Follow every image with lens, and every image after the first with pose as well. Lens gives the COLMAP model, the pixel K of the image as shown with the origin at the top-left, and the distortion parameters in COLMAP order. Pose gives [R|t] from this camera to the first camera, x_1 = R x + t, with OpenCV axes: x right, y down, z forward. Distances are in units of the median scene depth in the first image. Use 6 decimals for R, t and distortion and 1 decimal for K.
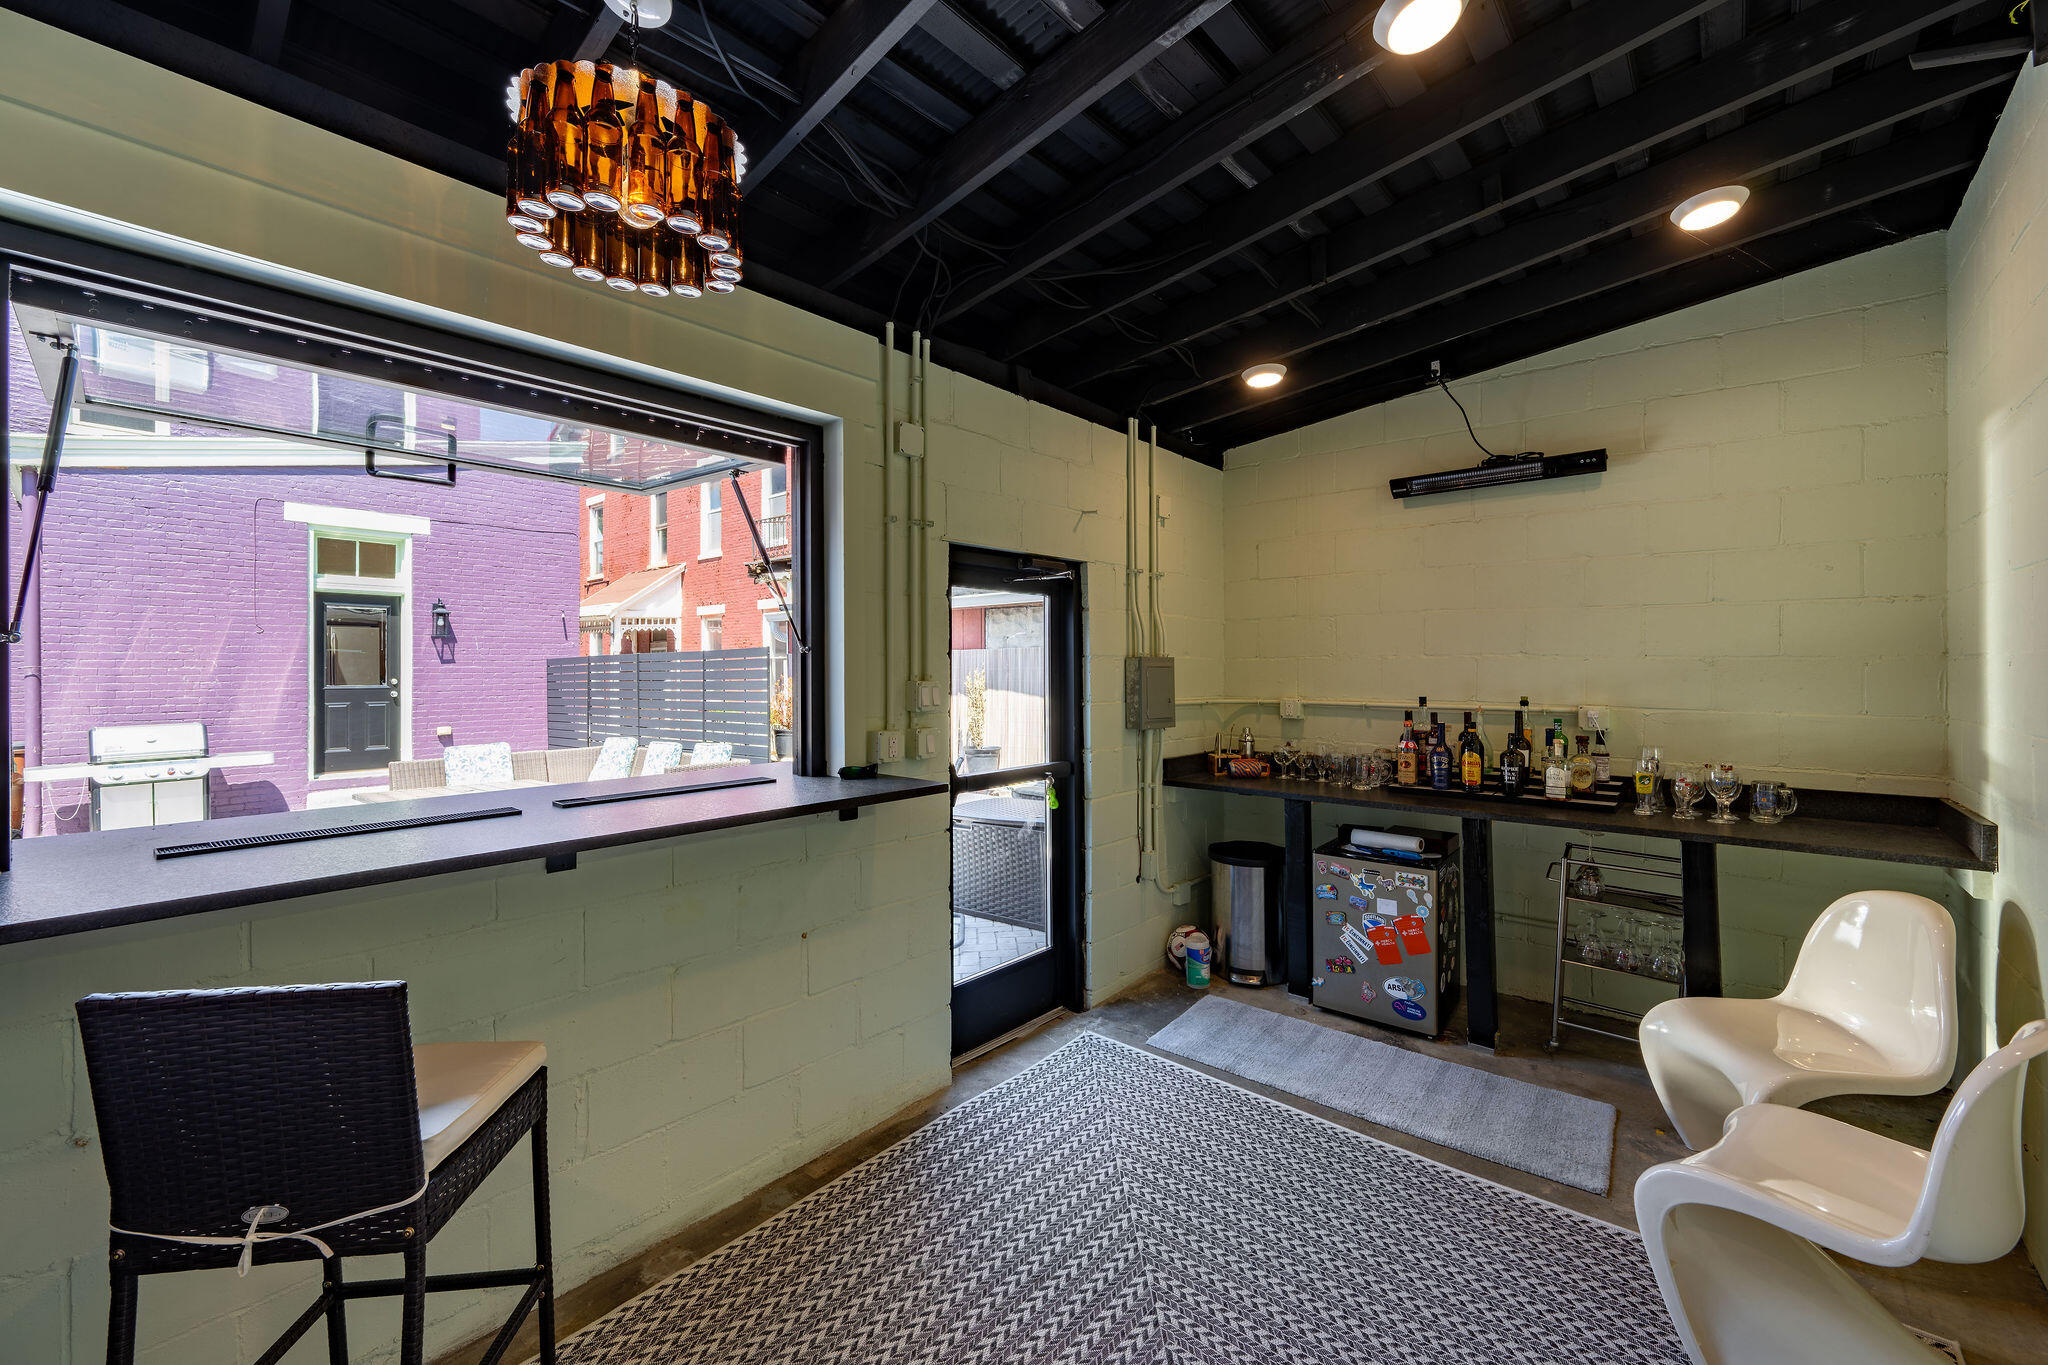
lens RADIAL K [[827.2, 0, 1027.3], [0, 827.2, 676.4], [0, 0, 1]] dist [0.001366, 0.000424]
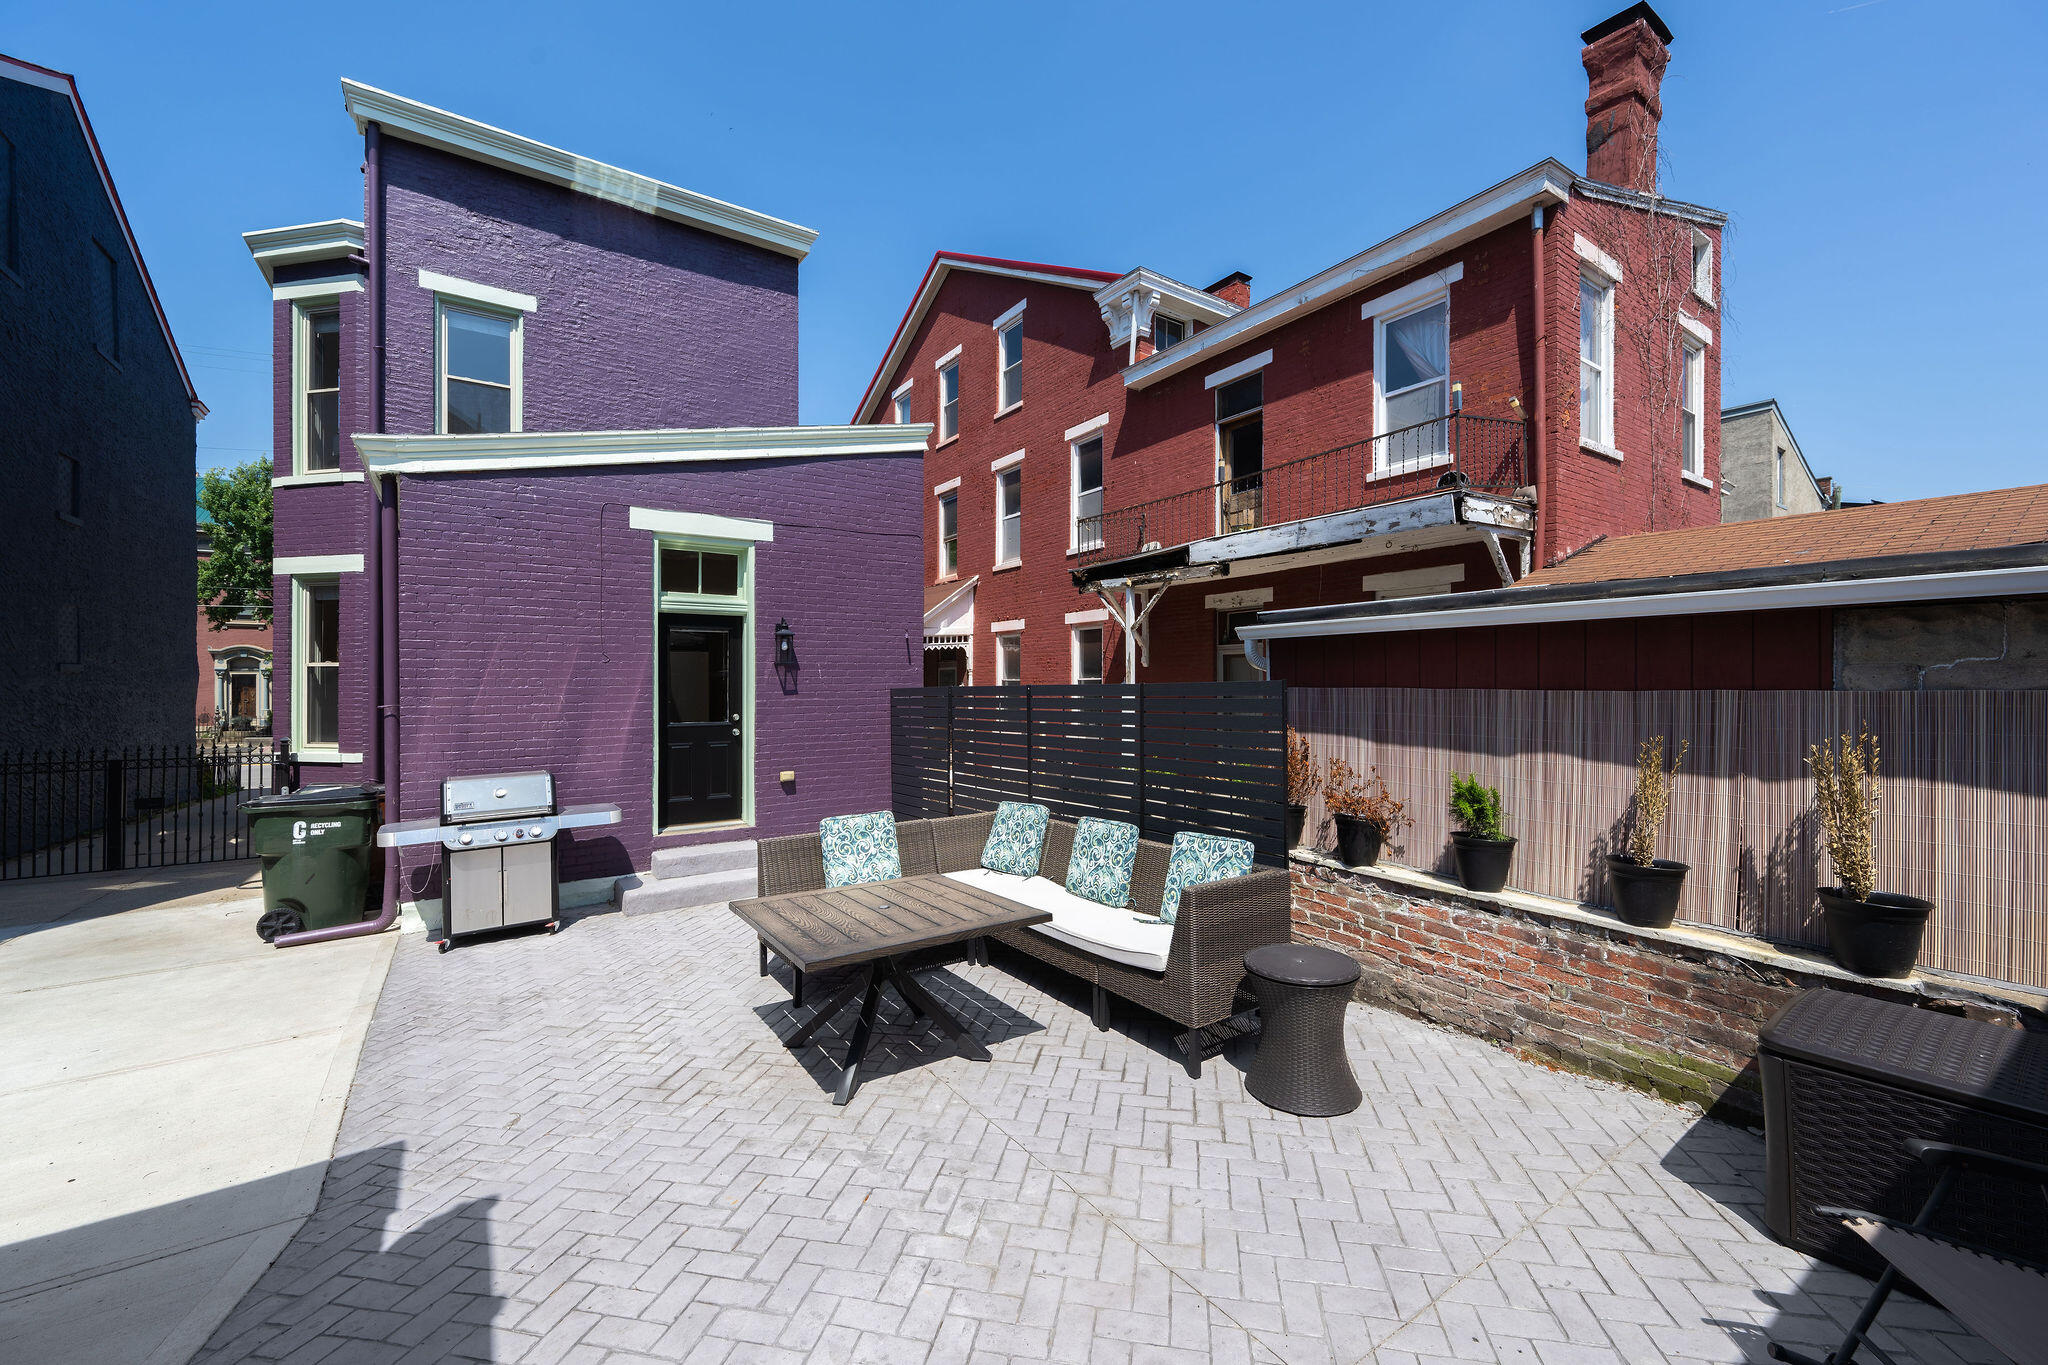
lens RADIAL K [[827.2, 0, 1023.5], [0, 827.2, 690.0], [0, 0, 1]] dist [0.001366, 0.000424]
pose [[0.965842, 0.001433, -0.259126, -0.284540], [-0.001127, 0.999998, 0.001329, -0.024928], [0.259128, -0.000992, 0.965842, 0.283351]]
